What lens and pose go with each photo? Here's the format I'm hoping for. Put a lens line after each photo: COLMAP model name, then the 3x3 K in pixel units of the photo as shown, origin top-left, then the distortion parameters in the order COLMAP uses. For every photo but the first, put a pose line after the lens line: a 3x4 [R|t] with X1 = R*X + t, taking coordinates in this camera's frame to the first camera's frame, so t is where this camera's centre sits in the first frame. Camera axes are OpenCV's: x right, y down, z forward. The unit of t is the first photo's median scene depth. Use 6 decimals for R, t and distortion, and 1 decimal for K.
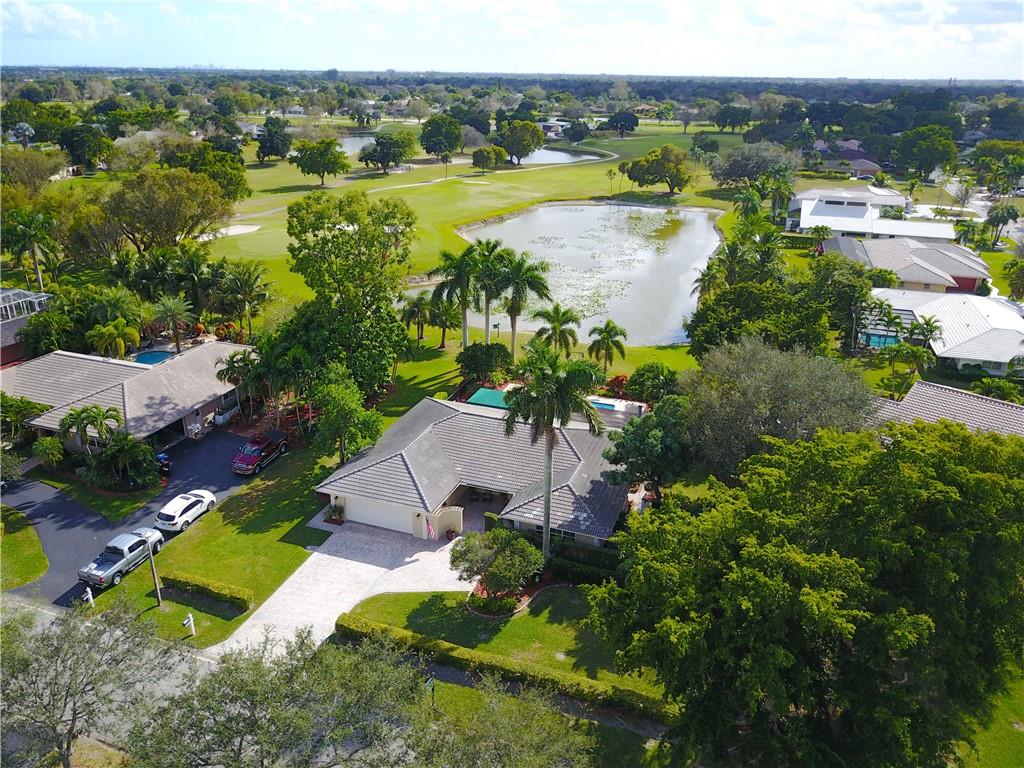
lens RADIAL K [[777.6, 0, 513.1], [0, 777.6, 383.8], [0, 0, 1]] dist [-0.000505, -0.016370]
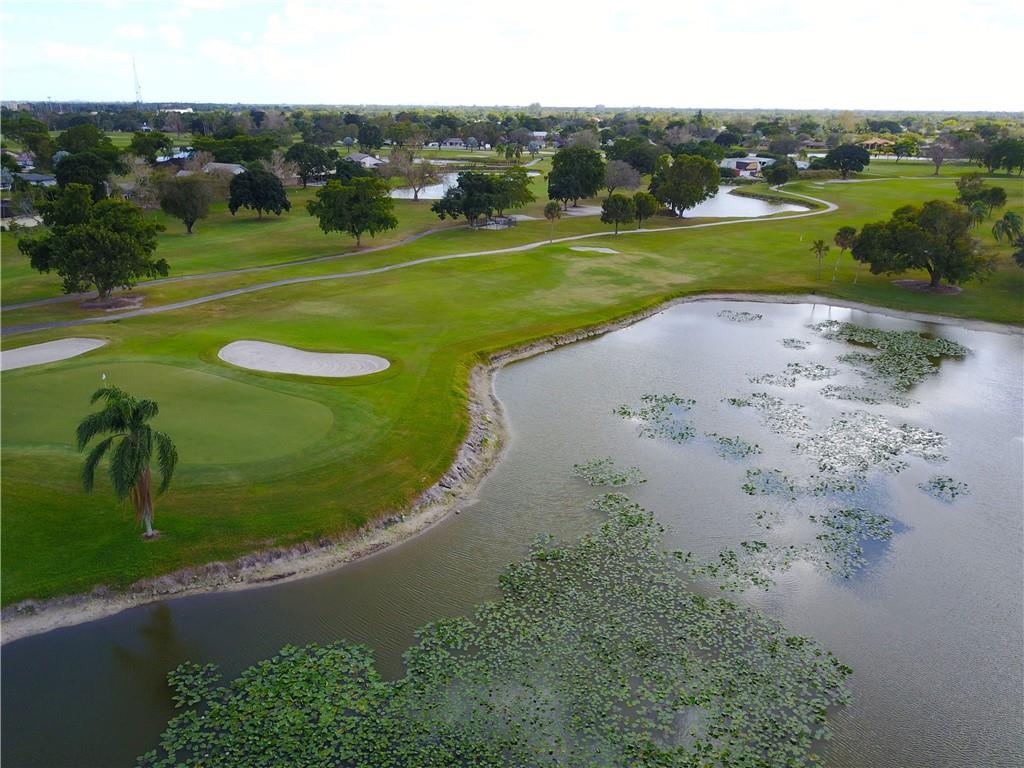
lens RADIAL K [[777.6, 0, 508.5], [0, 777.6, 386.6], [0, 0, 1]] dist [-0.000505, -0.016370]
pose [[0.965934, 0.080197, -0.246049, 0.181670], [-0.089531, 0.995619, -0.026967, -0.451503], [0.242808, 0.048077, 0.968882, 1.354887]]
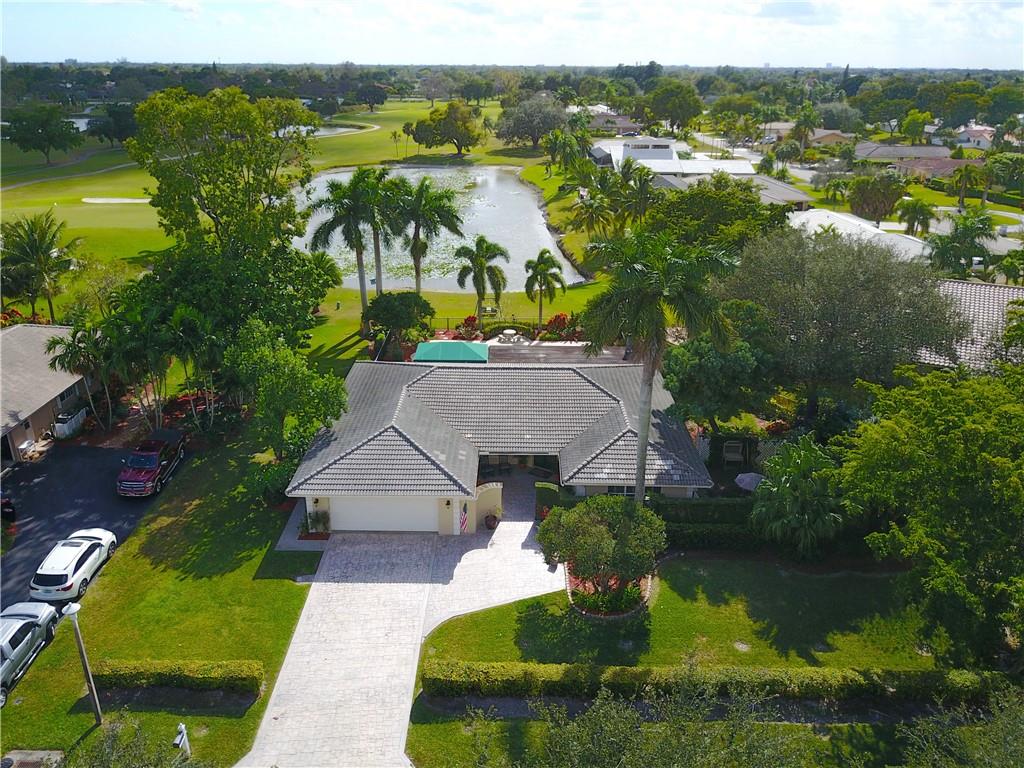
lens RADIAL K [[777.6, 0, 504.6], [0, 777.6, 384.6], [0, 0, 1]] dist [-0.000505, -0.016370]
pose [[0.943889, -0.132234, 0.302634, -0.241595], [0.128783, 0.991175, 0.031424, 0.040029], [-0.304118, 0.009314, 0.952589, 0.267590]]
